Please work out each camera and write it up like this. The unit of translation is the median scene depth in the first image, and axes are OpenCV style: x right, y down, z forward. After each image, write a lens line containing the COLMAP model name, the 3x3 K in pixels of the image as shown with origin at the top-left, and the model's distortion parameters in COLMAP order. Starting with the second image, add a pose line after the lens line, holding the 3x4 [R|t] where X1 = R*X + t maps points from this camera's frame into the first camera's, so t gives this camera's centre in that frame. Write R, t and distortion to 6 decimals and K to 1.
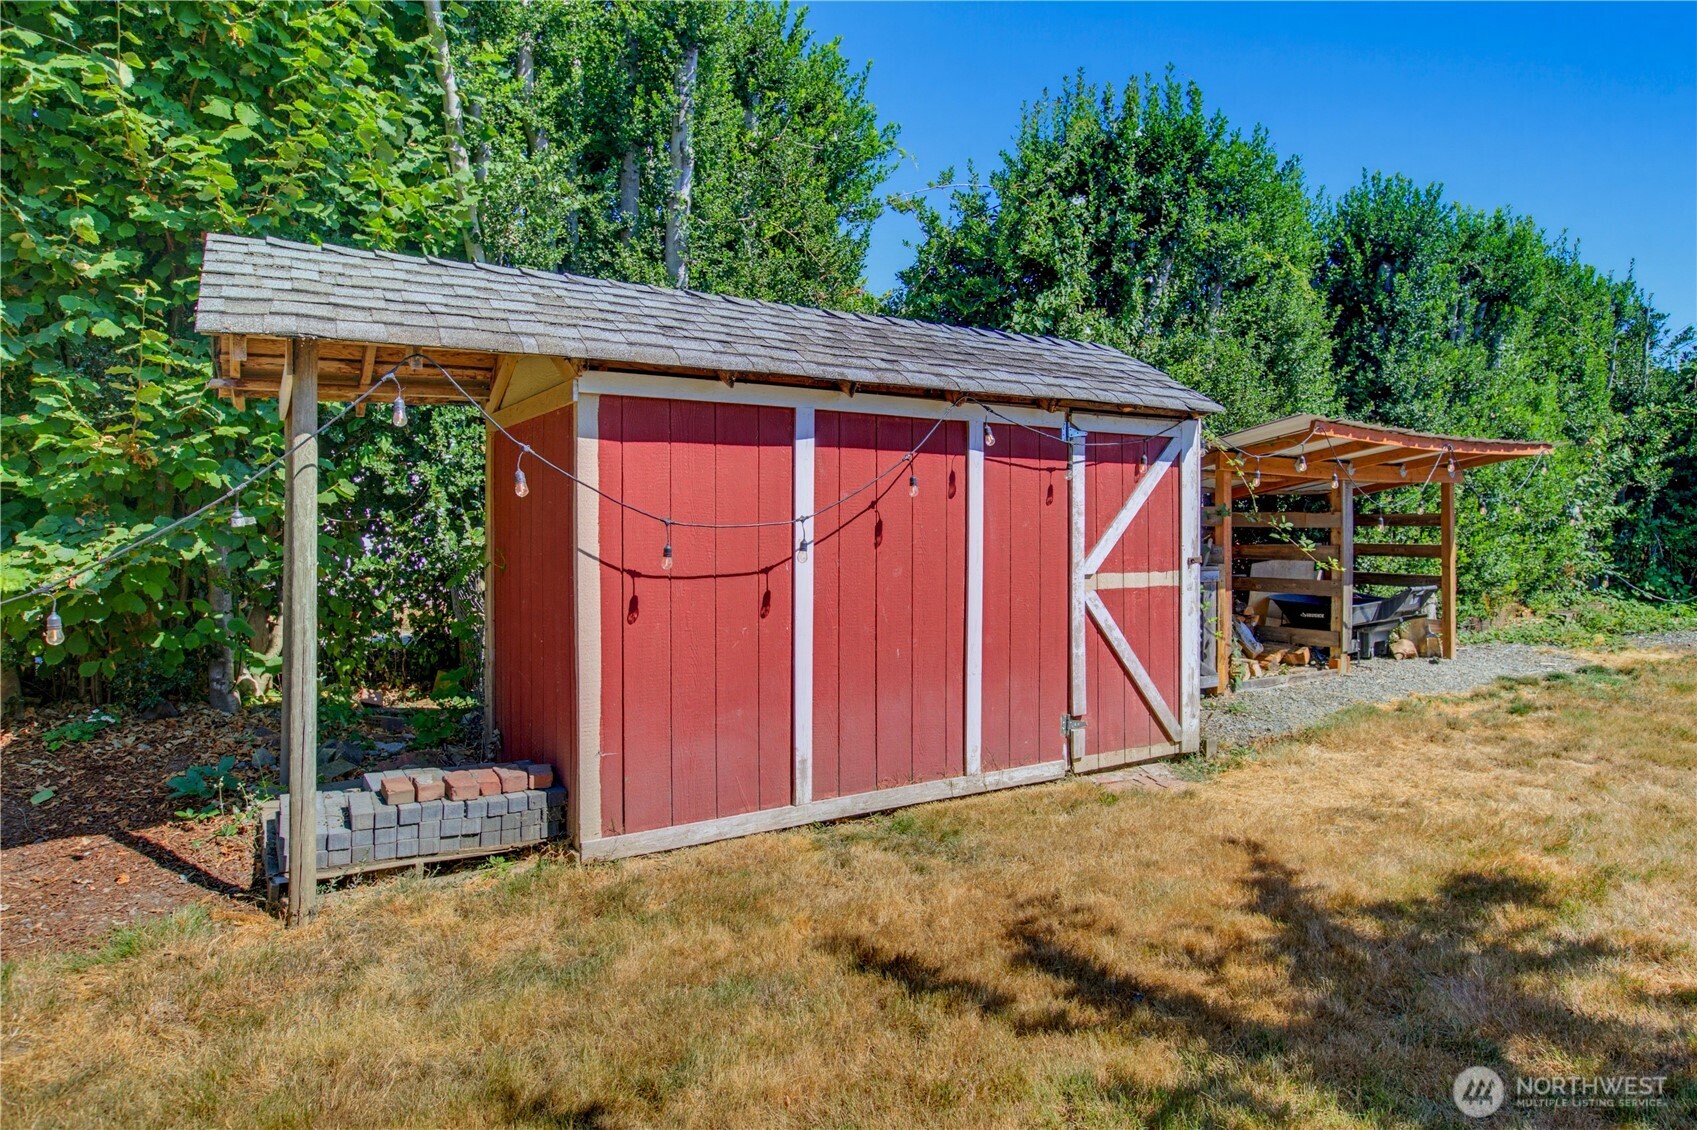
lens RADIAL K [[1014.8, 0, 849.8], [0, 1014.8, 527.5], [0, 0, 1]] dist [0.000241, 0.000061]
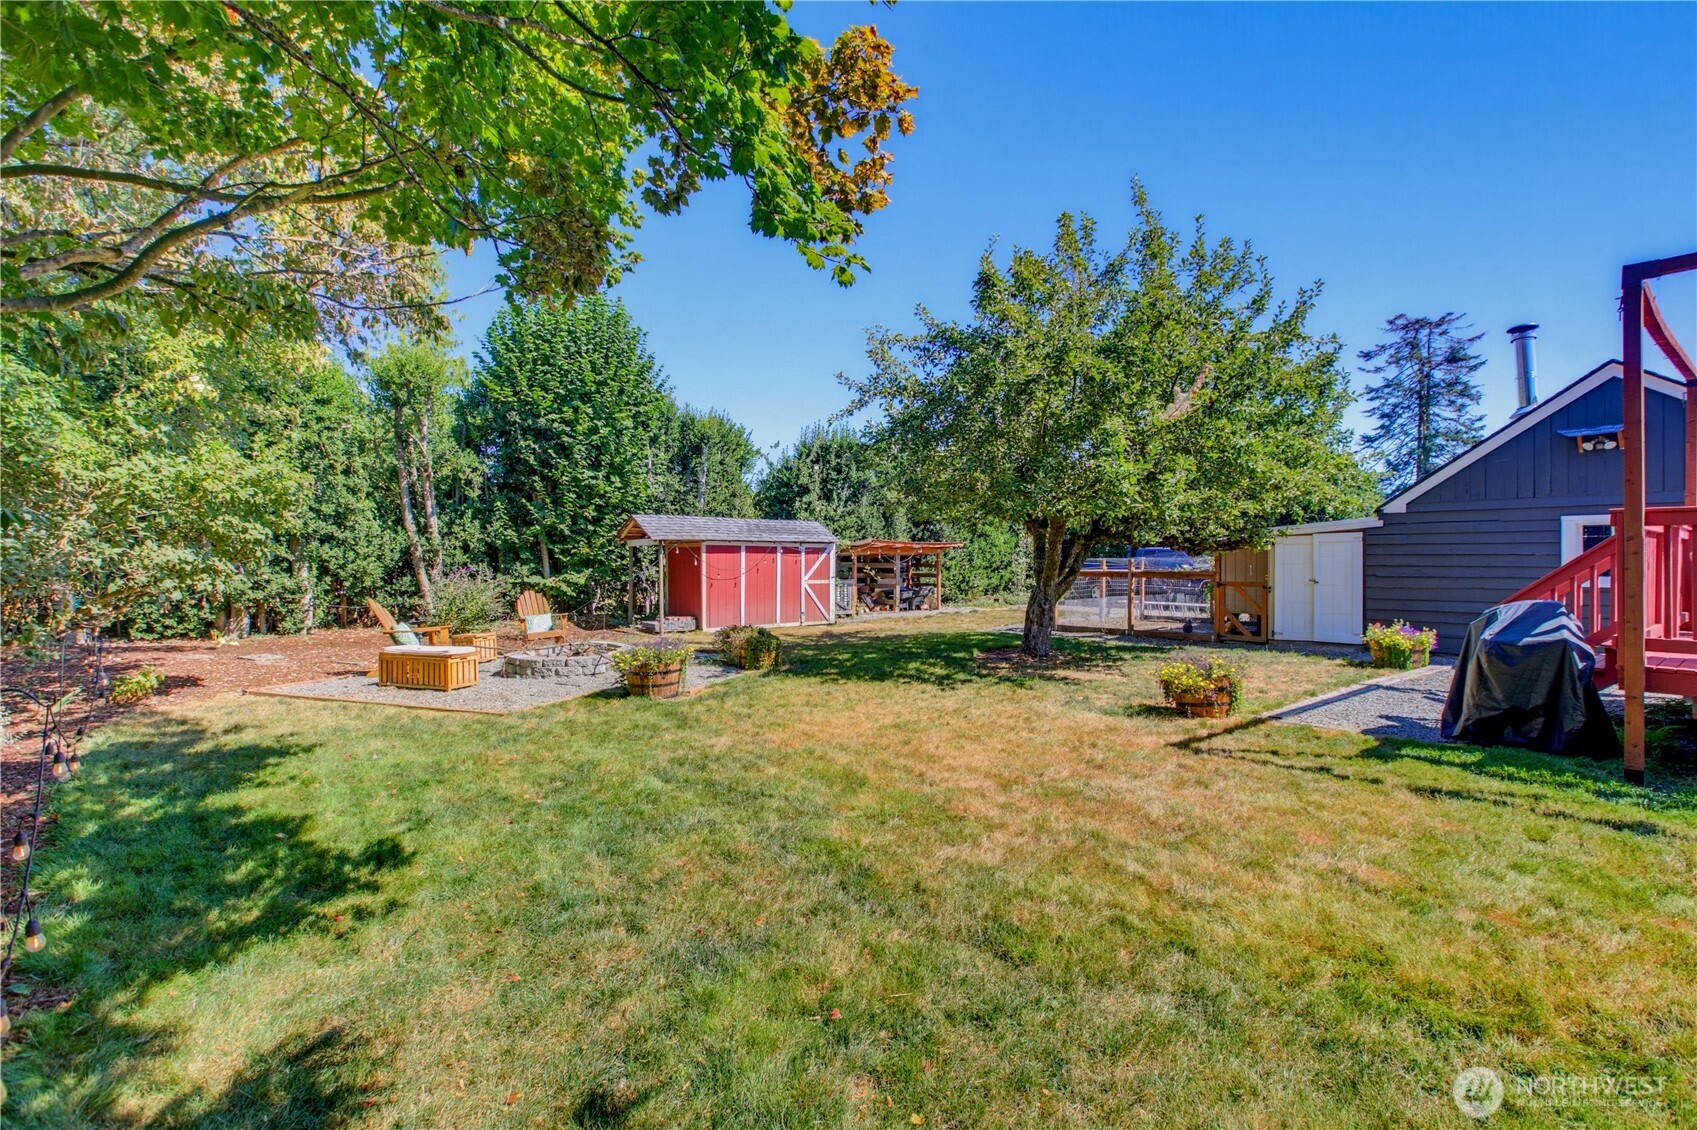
lens RADIAL K [[828.8, 0, 848.5], [0, 828.8, 565.0], [0, 0, 1]] dist [-0.000192, -0.000053]
pose [[0.986708, -0.001429, 0.162496, -0.151613], [0.000960, 0.999995, 0.002969, -0.027295], [-0.162499, -0.002774, 0.986705, -2.398350]]
